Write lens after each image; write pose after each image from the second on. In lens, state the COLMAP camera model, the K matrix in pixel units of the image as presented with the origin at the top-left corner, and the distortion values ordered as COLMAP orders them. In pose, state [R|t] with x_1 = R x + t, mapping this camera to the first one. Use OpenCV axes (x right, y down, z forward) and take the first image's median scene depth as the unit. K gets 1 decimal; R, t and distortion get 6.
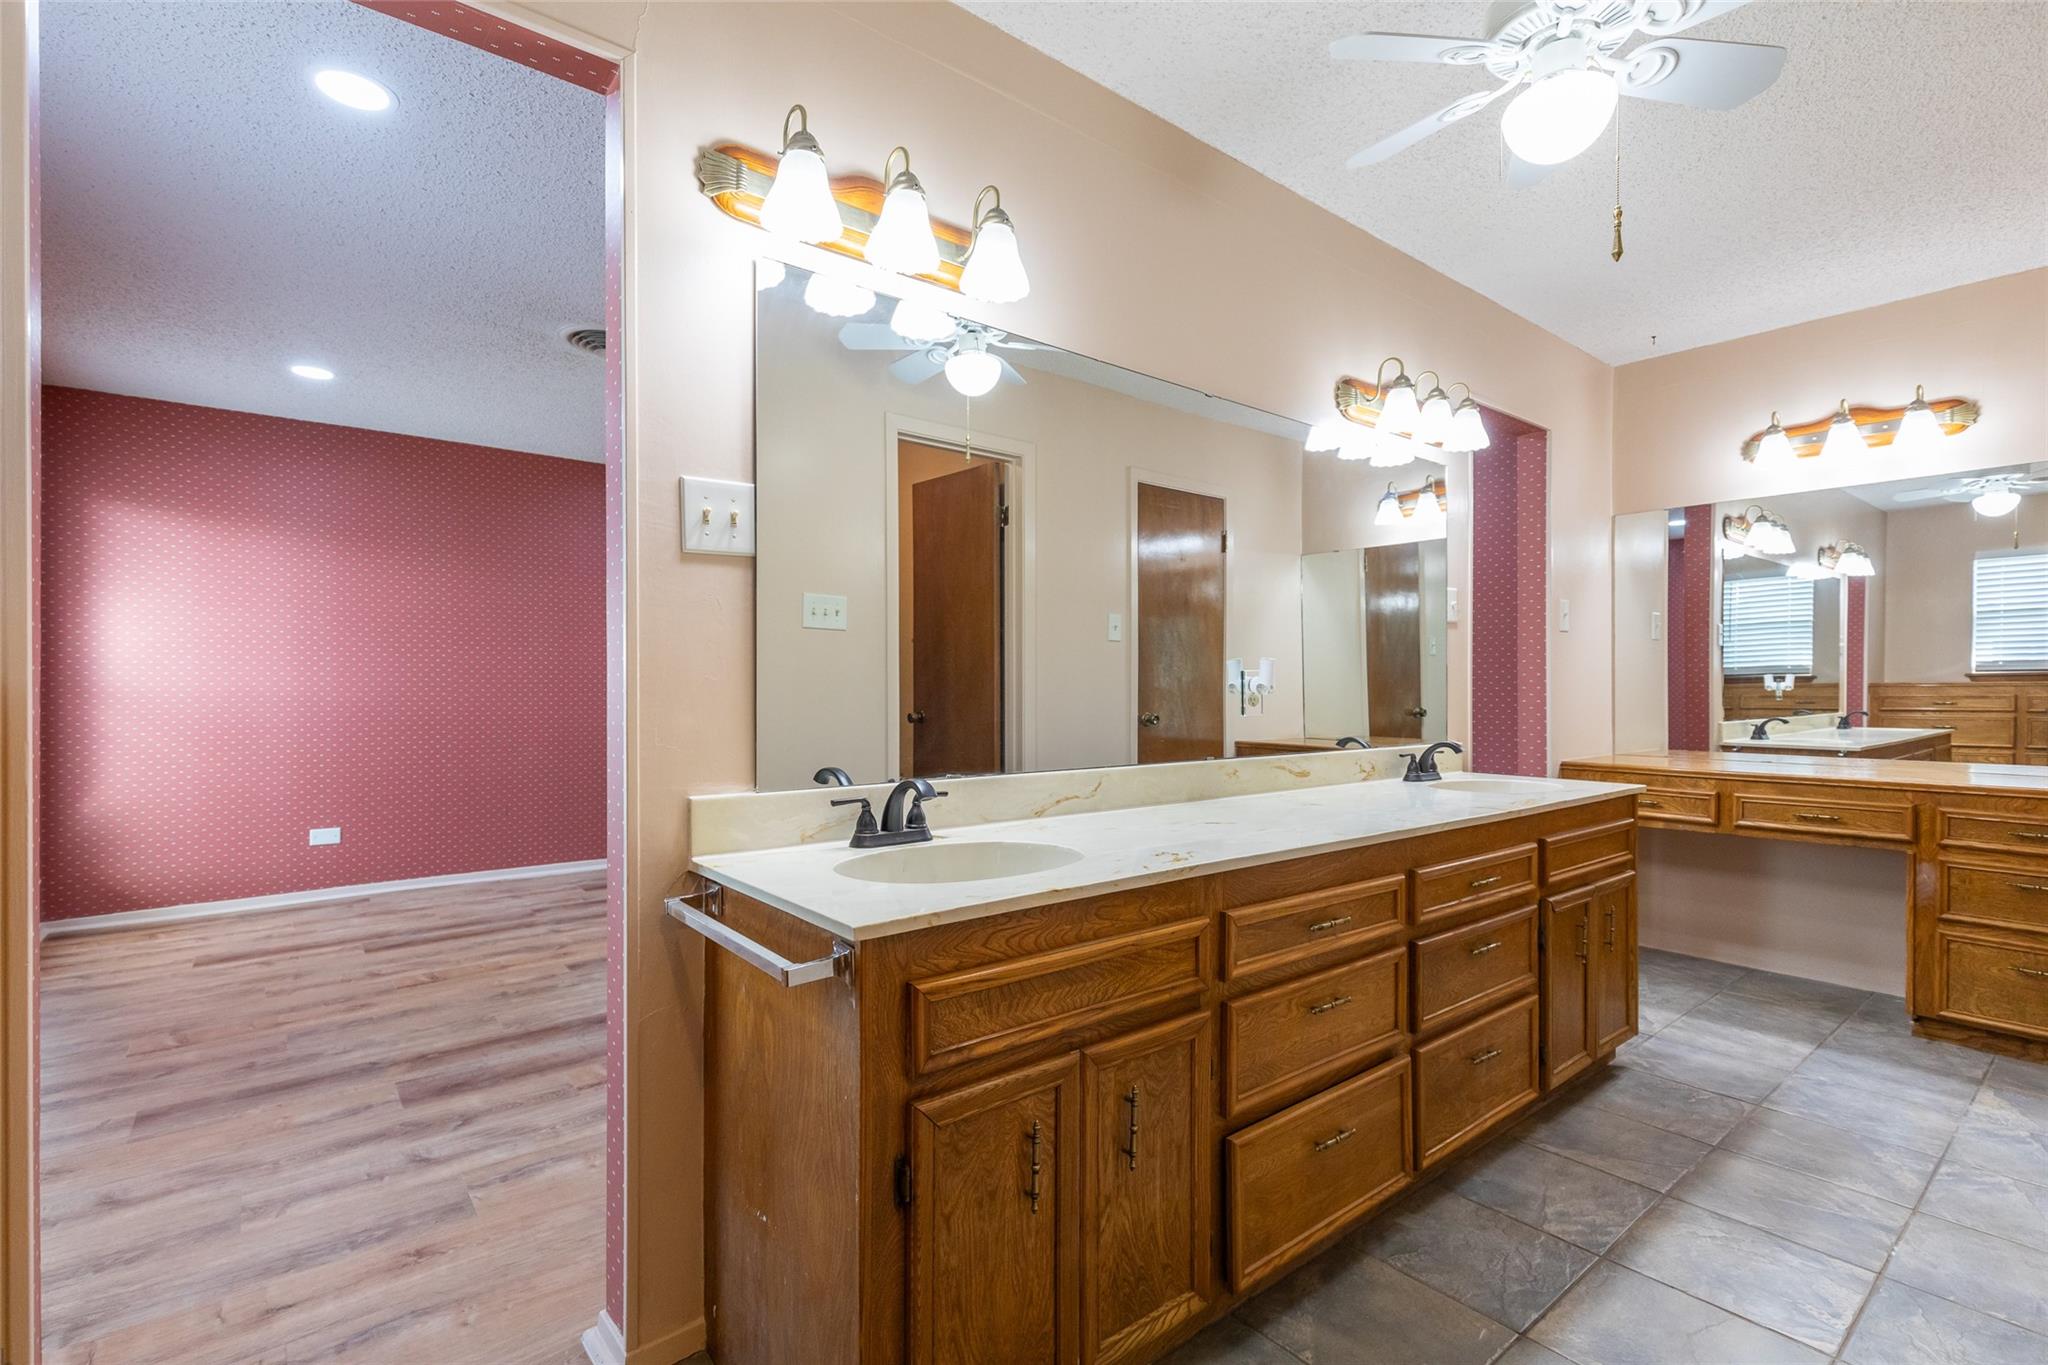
lens RADIAL K [[935.0, 0, 1025.8], [0, 935.0, 686.1], [0, 0, 1]] dist [0.005116, -0.001120]
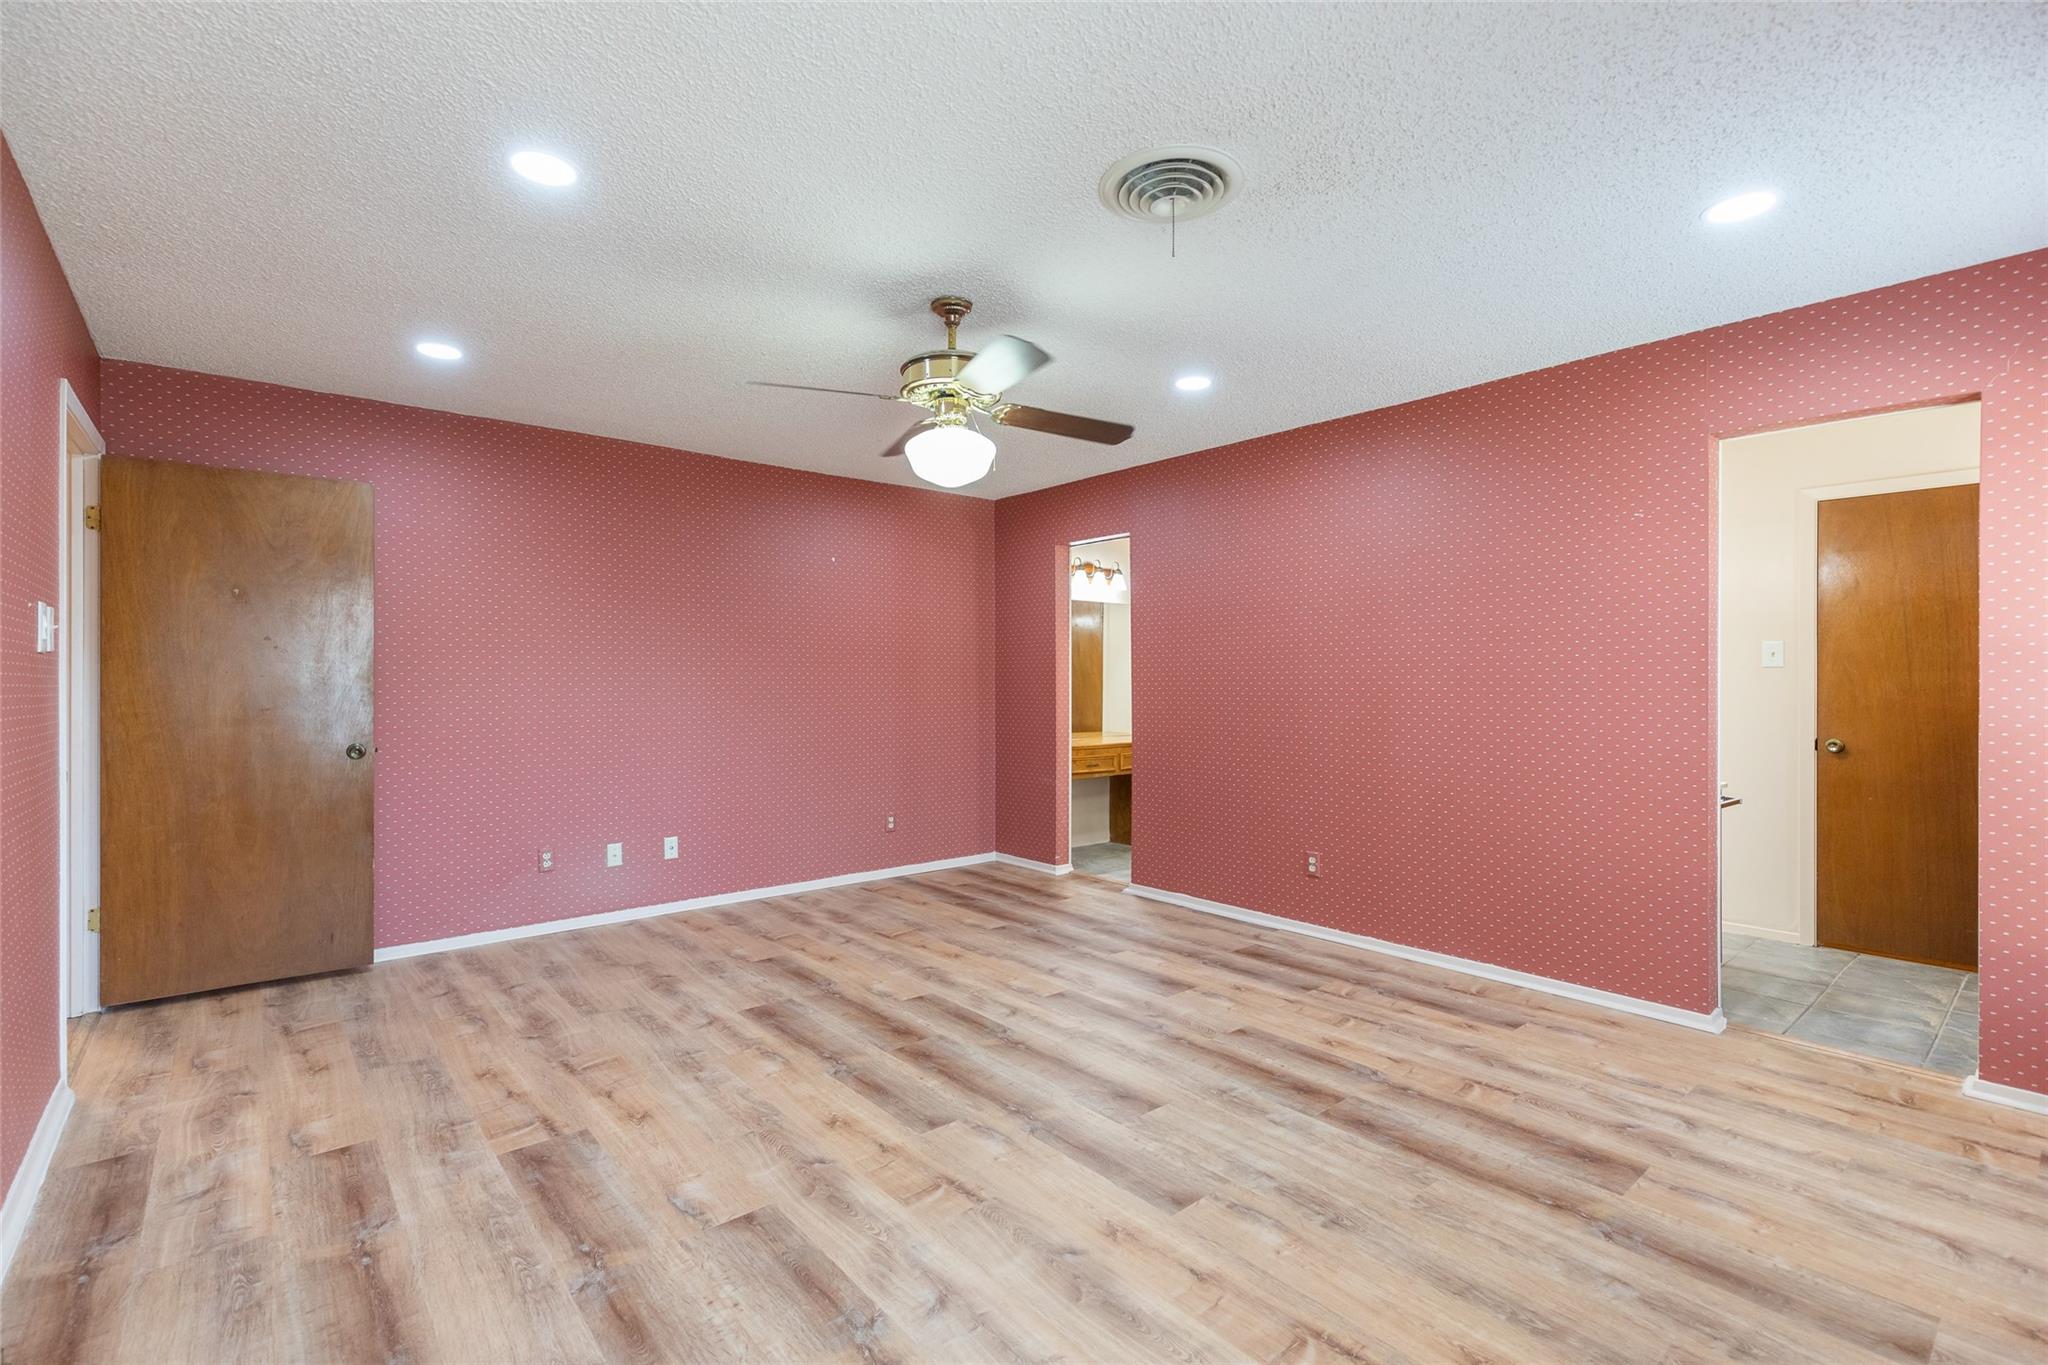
lens RADIAL K [[935.0, 0, 1026.2], [0, 935.0, 684.9], [0, 0, 1]] dist [0.005116, -0.001120]
pose [[-0.031798, 0.000281, 0.999494, -1.530123], [-0.001944, 0.999998, -0.000343, -0.038307], [-0.999492, -0.001954, -0.031797, 1.594311]]
